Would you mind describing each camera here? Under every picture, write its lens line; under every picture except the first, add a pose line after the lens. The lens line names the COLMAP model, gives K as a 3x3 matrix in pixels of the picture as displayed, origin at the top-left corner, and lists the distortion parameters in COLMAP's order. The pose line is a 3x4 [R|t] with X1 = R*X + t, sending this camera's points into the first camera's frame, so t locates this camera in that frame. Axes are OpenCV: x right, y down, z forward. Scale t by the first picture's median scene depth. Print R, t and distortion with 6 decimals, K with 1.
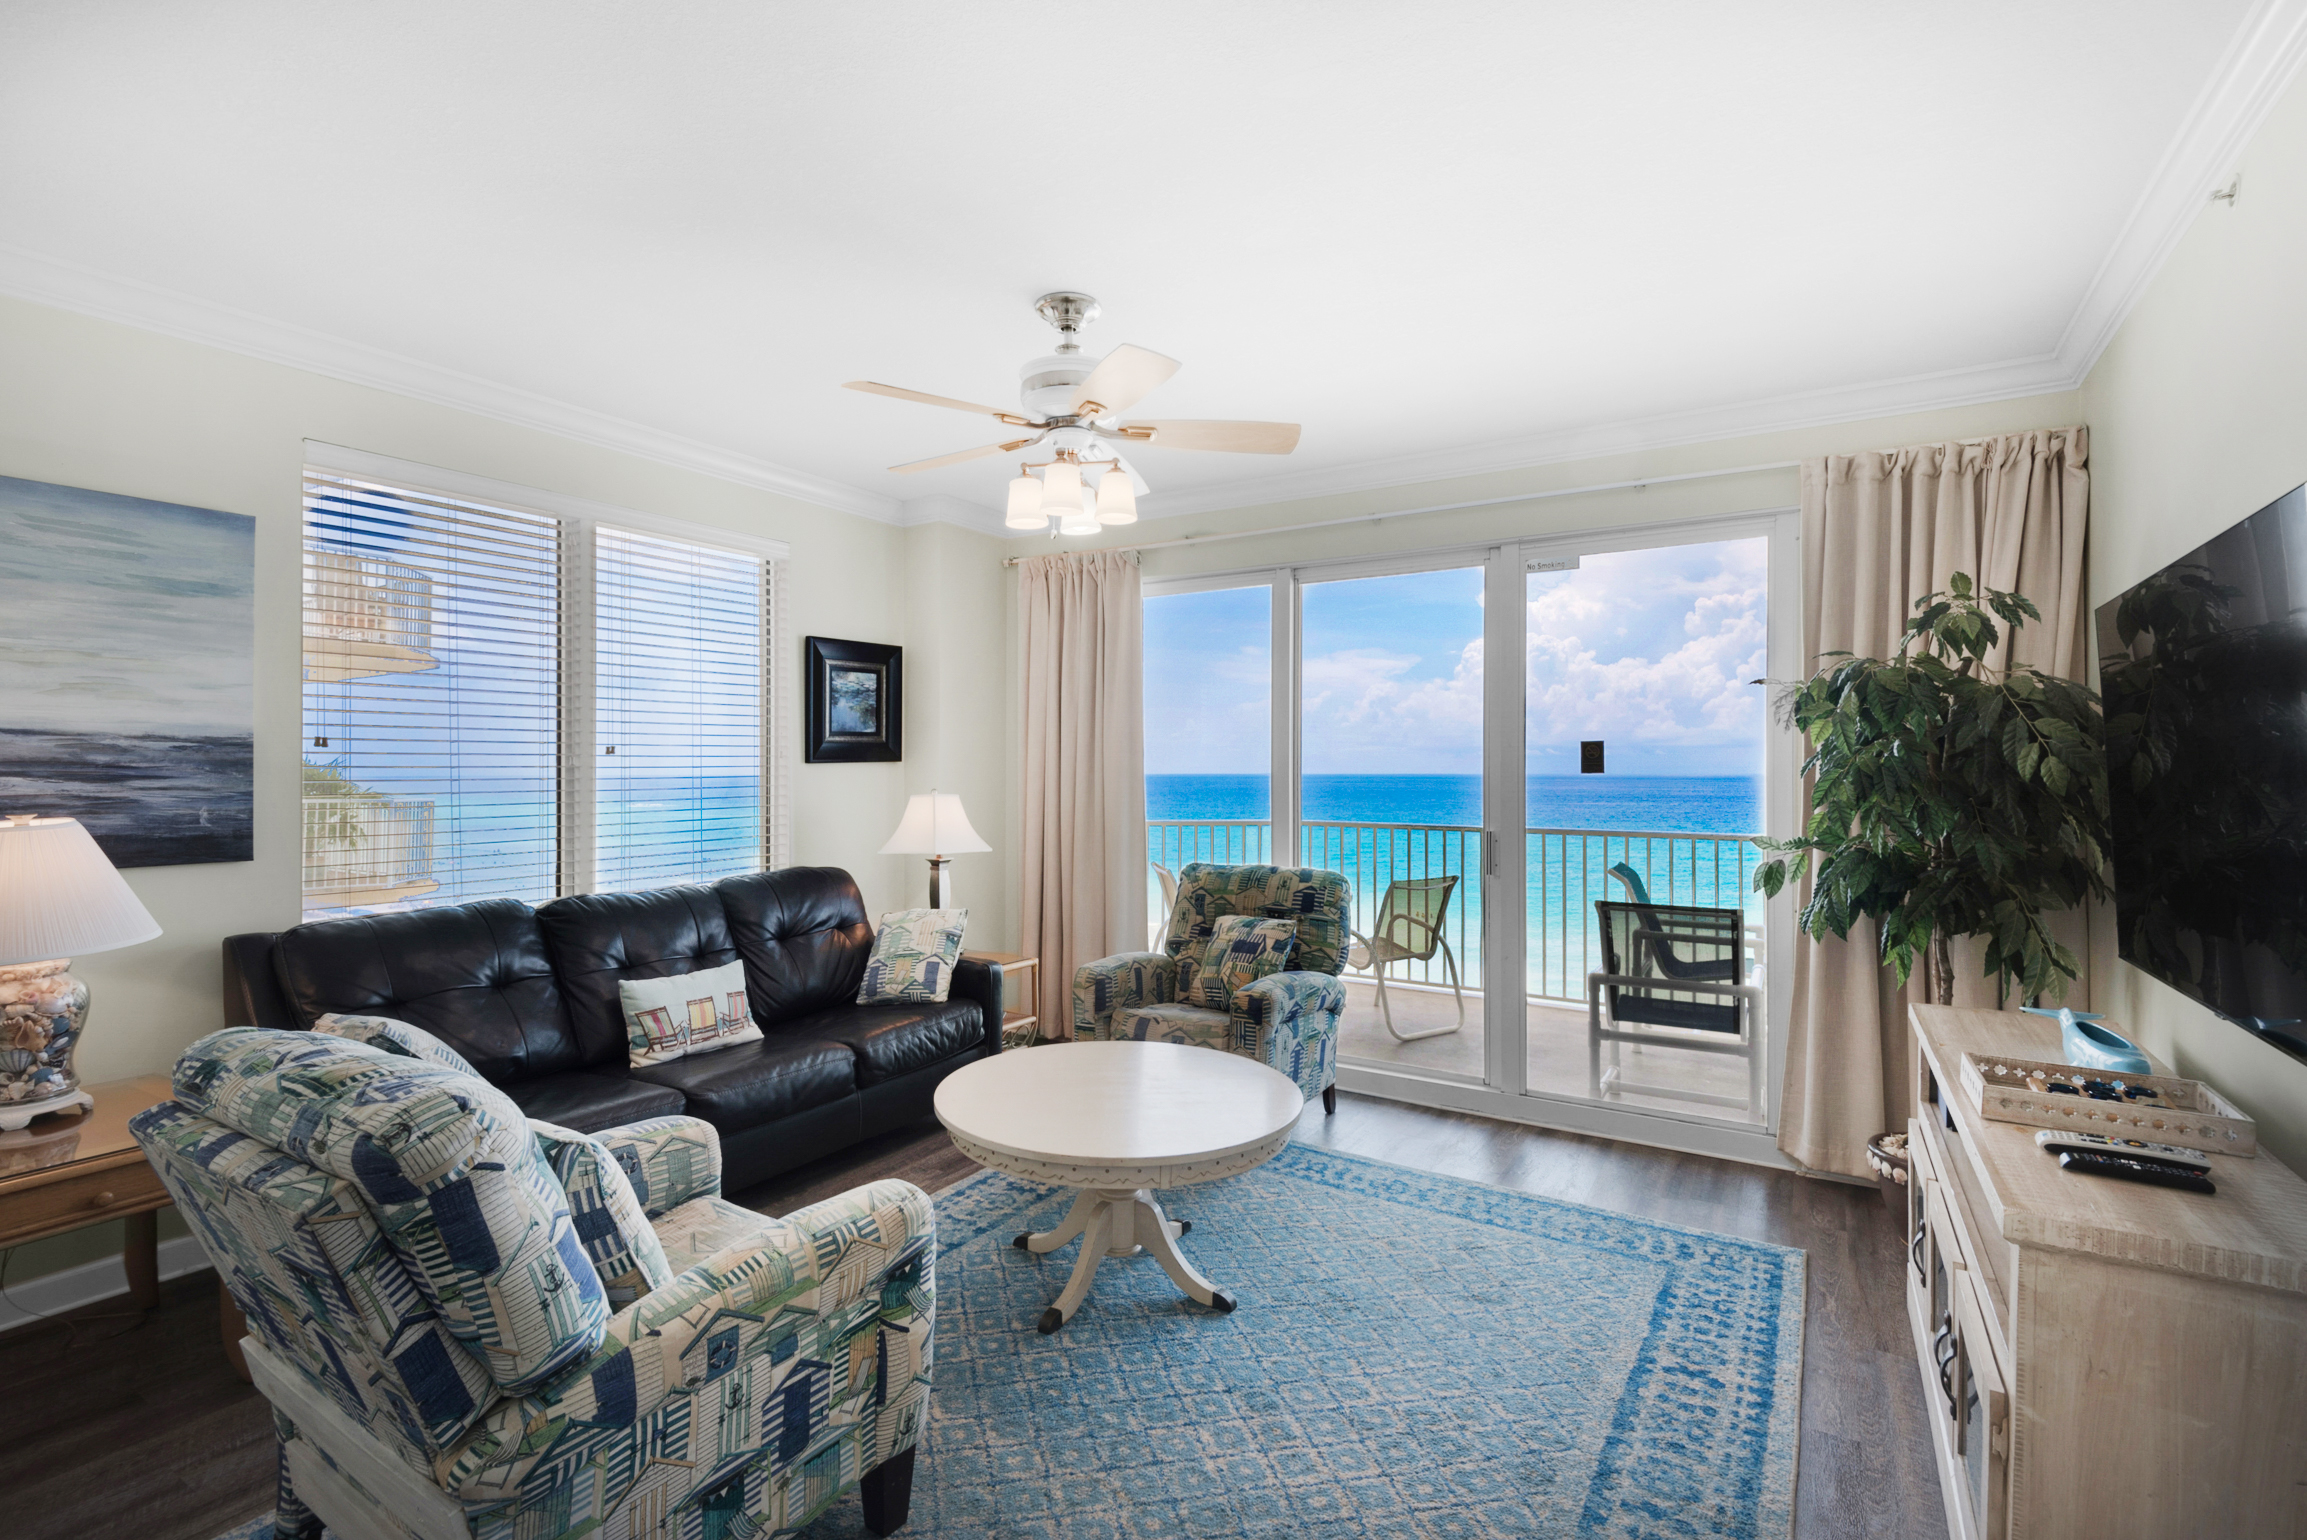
lens RADIAL K [[1112.1, 0, 1166.0], [0, 1112.1, 769.1], [0, 0, 1]] dist [0.038363, -0.000286]
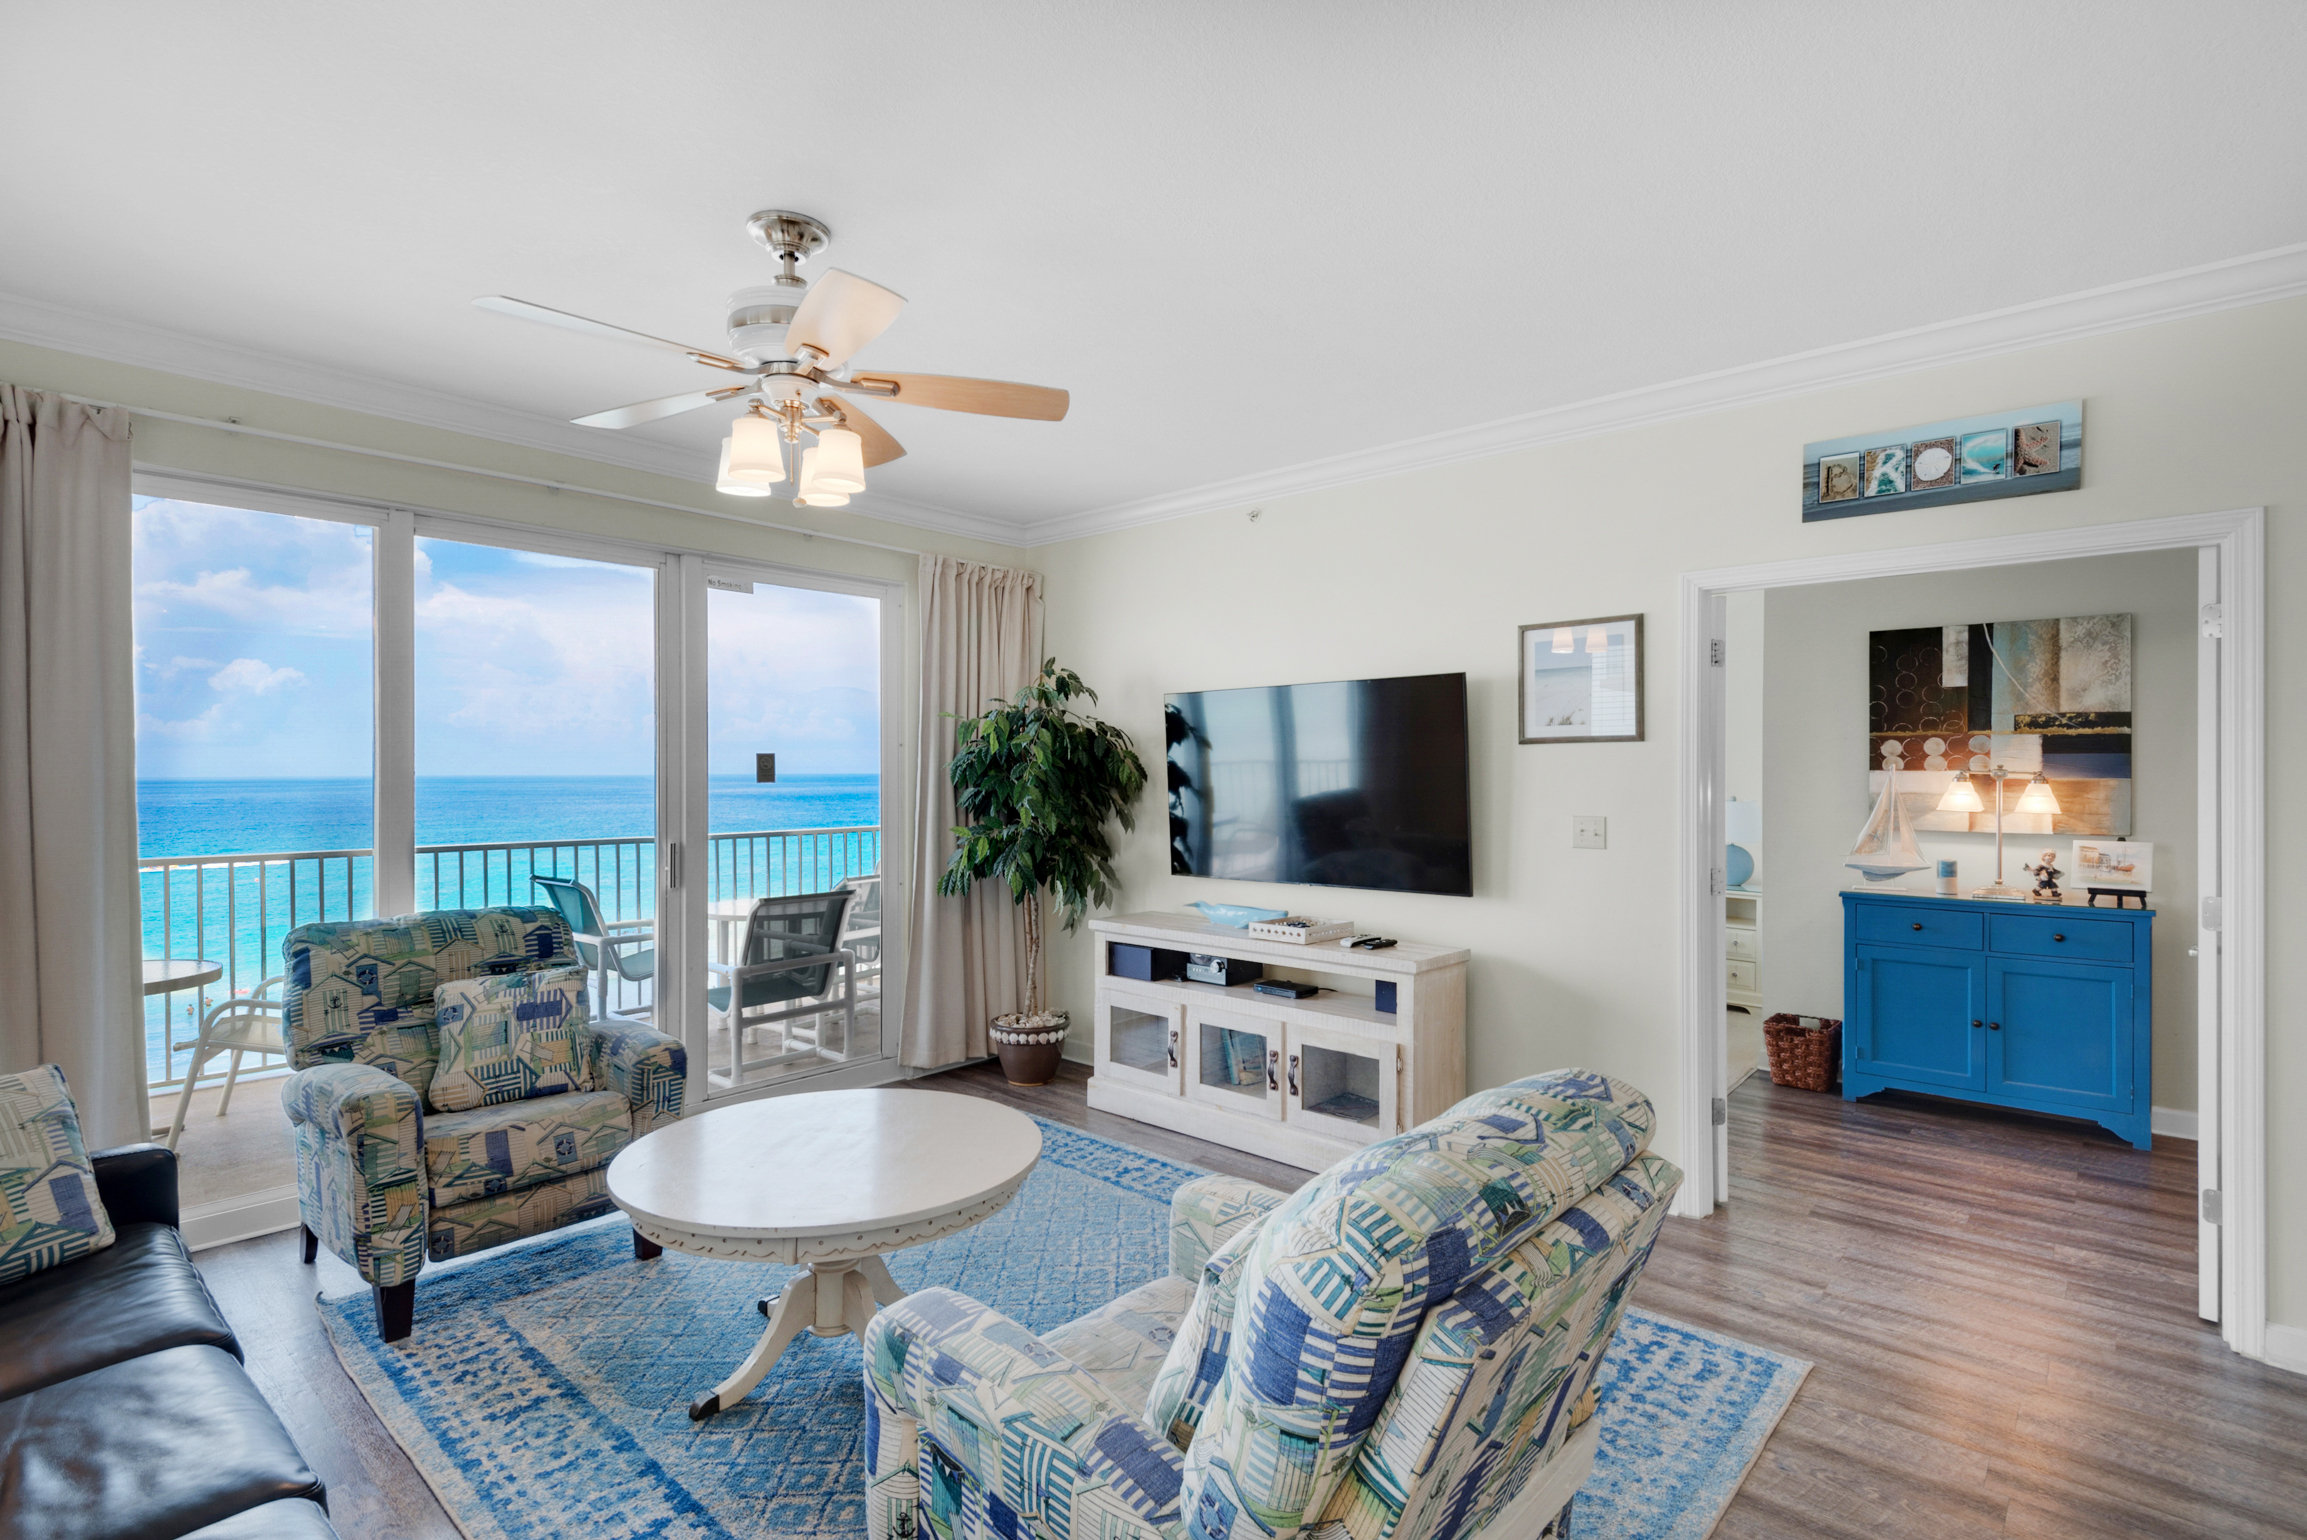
lens RADIAL K [[1112.1, 0, 1166.0], [0, 1112.1, 769.1], [0, 0, 1]] dist [0.038363, -0.000286]
pose [[0.171426, -0.003128, 0.985192, -0.728565], [0.003673, 0.999990, 0.002536, -0.012400], [-0.985190, 0.003184, 0.171436, 0.487959]]
